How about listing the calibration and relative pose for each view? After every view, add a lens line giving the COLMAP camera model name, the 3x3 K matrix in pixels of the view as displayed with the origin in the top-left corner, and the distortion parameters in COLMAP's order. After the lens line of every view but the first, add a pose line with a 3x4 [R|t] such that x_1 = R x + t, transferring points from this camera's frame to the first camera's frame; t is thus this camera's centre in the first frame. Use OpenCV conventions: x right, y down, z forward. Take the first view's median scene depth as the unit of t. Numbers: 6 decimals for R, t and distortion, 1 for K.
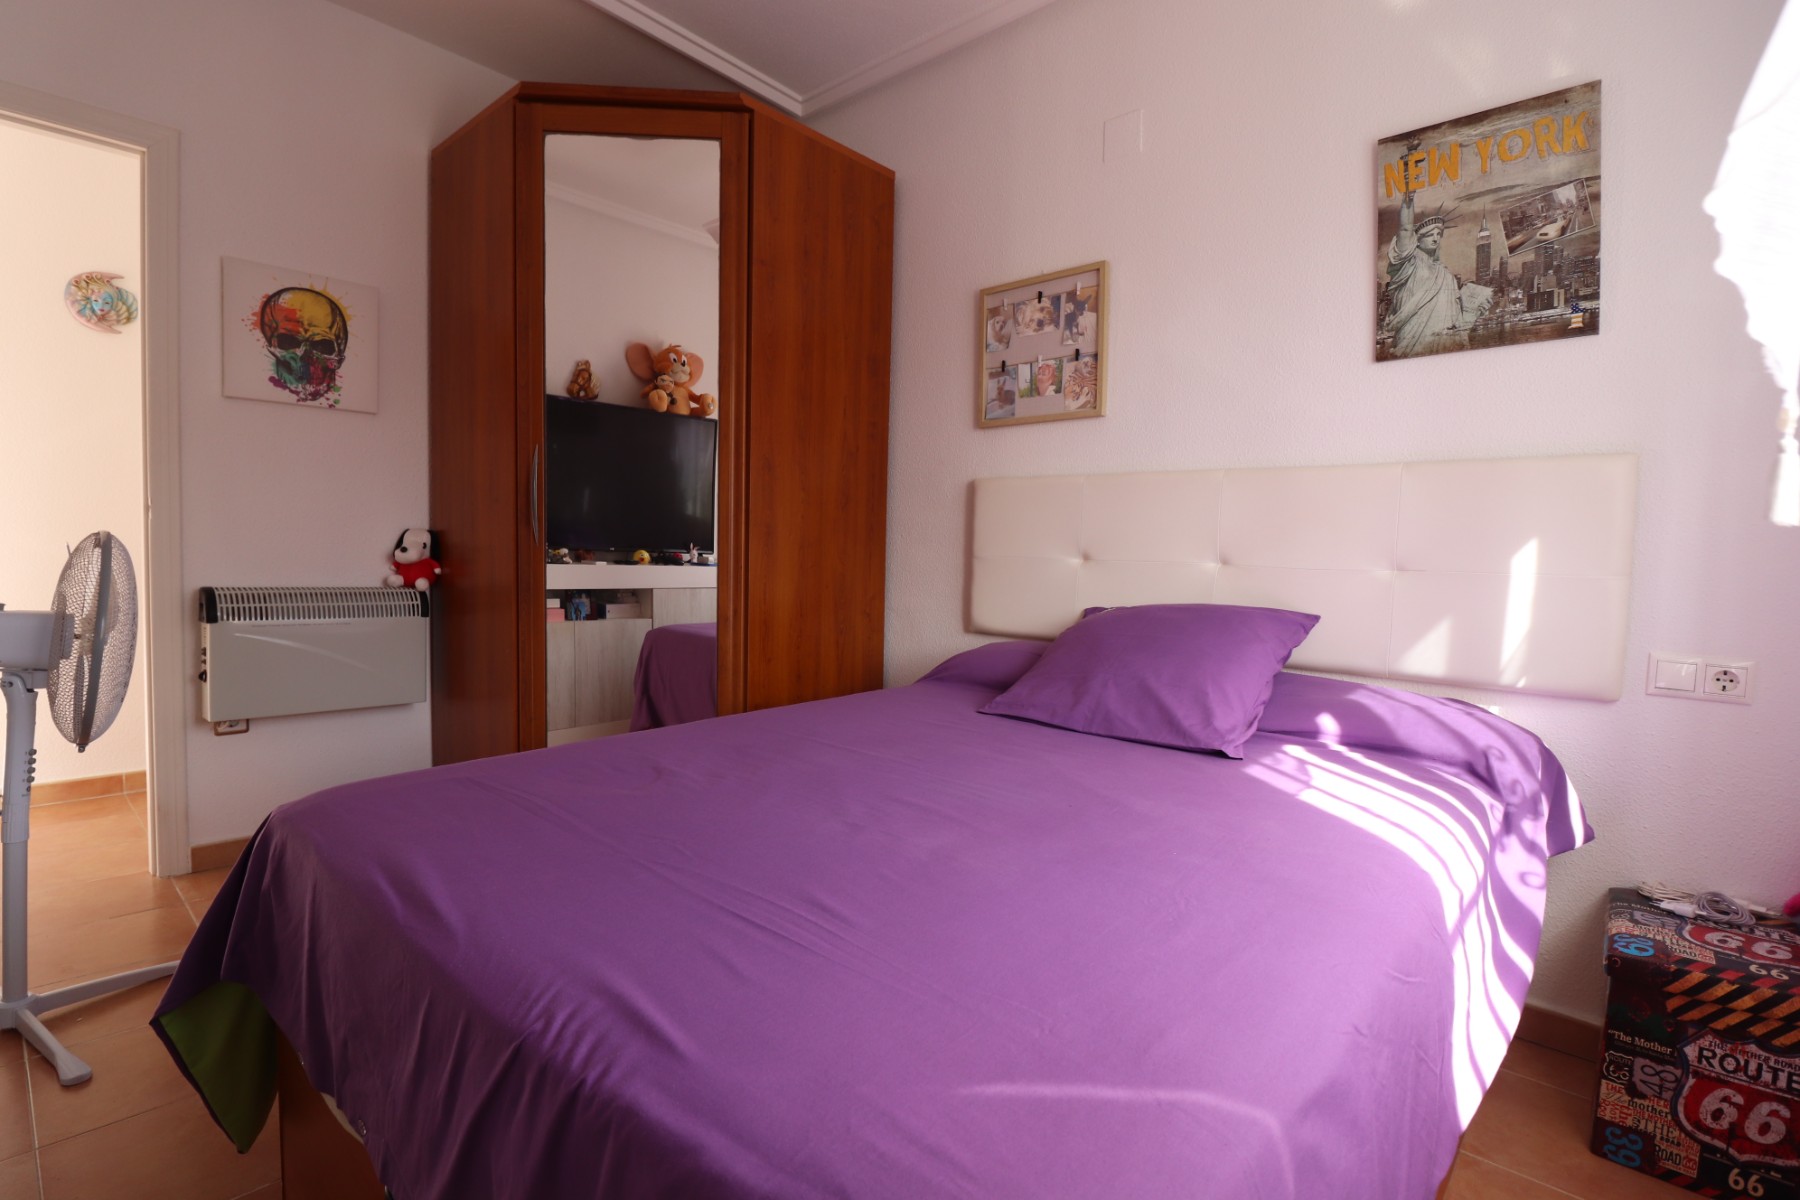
lens RADIAL K [[835.2, 0, 888.5], [0, 835.2, 596.1], [0, 0, 1]] dist [0.001099, -0.013189]
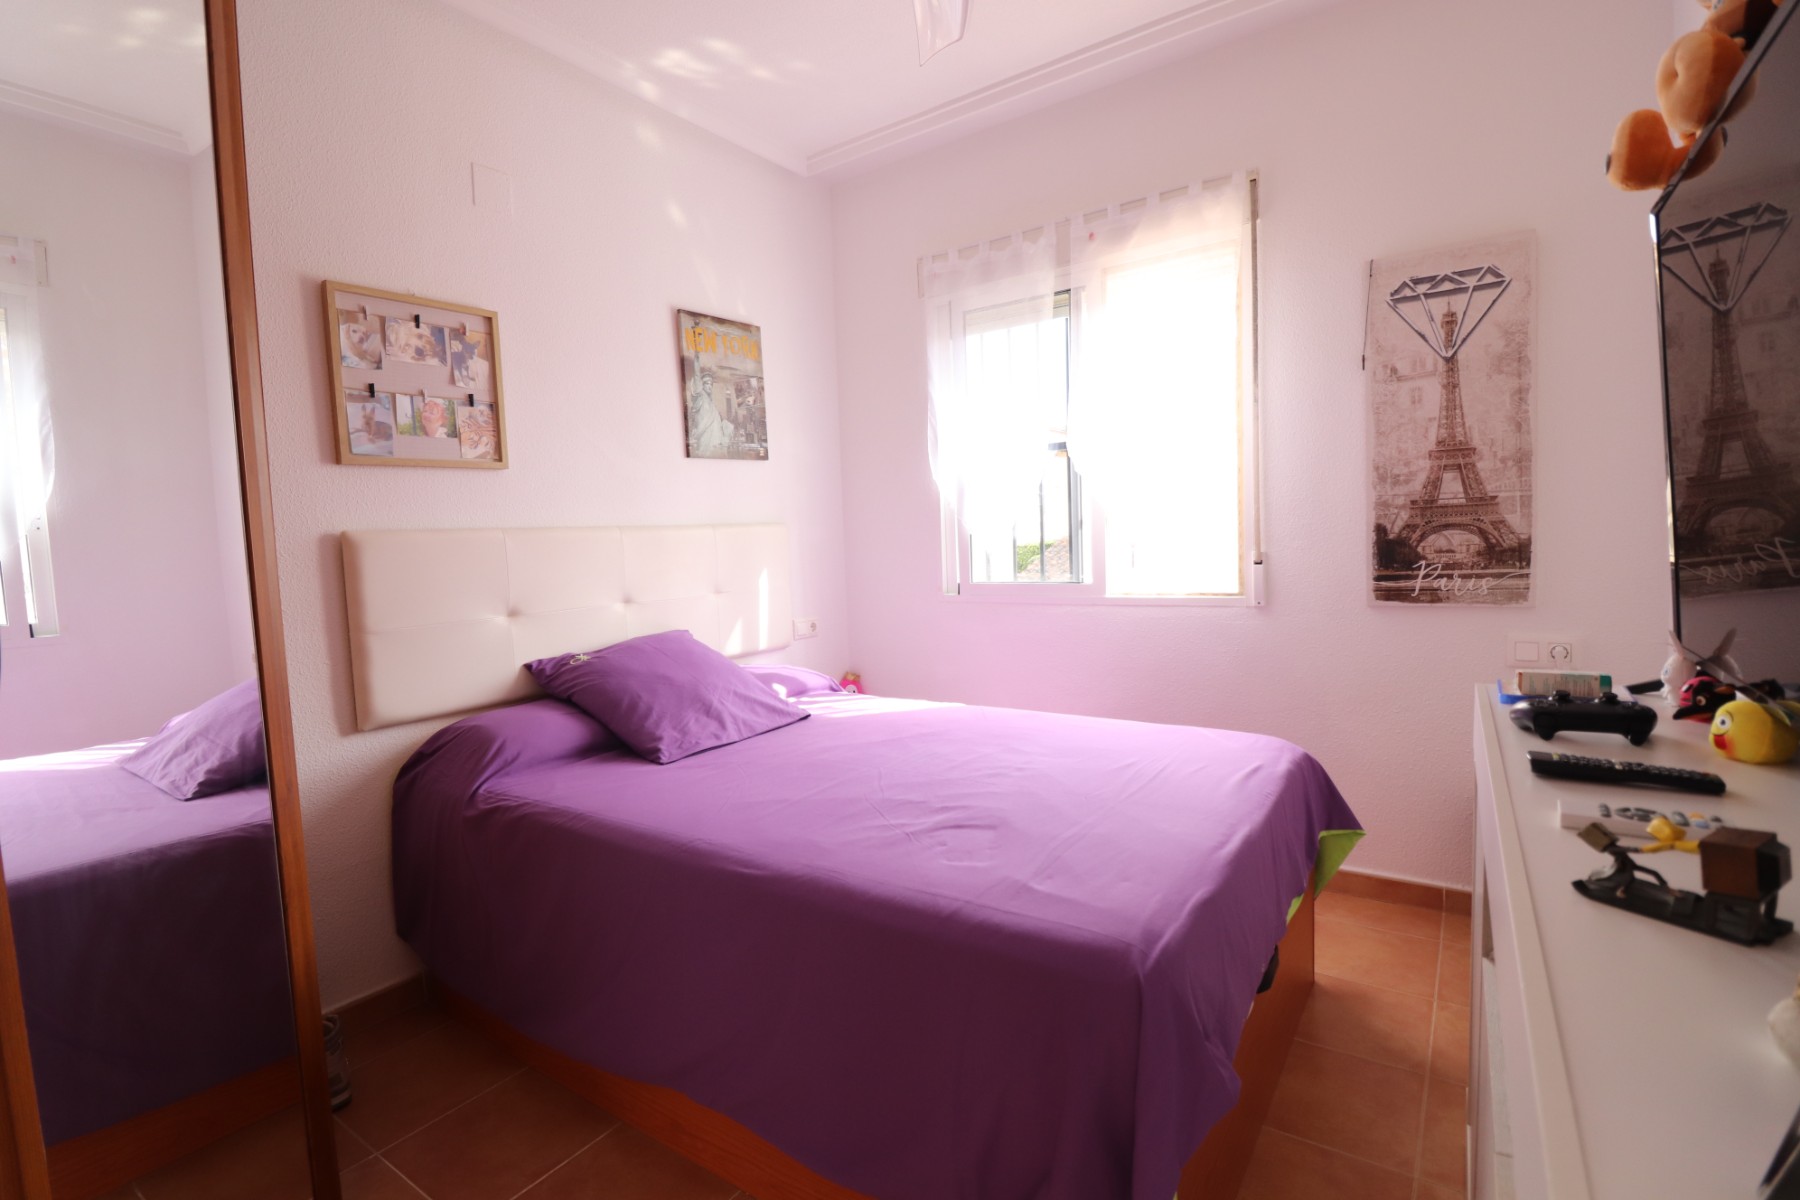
lens RADIAL K [[835.2, 0, 888.5], [0, 835.2, 596.1], [0, 0, 1]] dist [0.001099, -0.013189]
pose [[-0.117441, -0.095543, 0.988473, -0.776895], [0.095319, 0.989681, 0.106985, -0.128836], [-0.988495, 0.106785, -0.107122, 0.667644]]
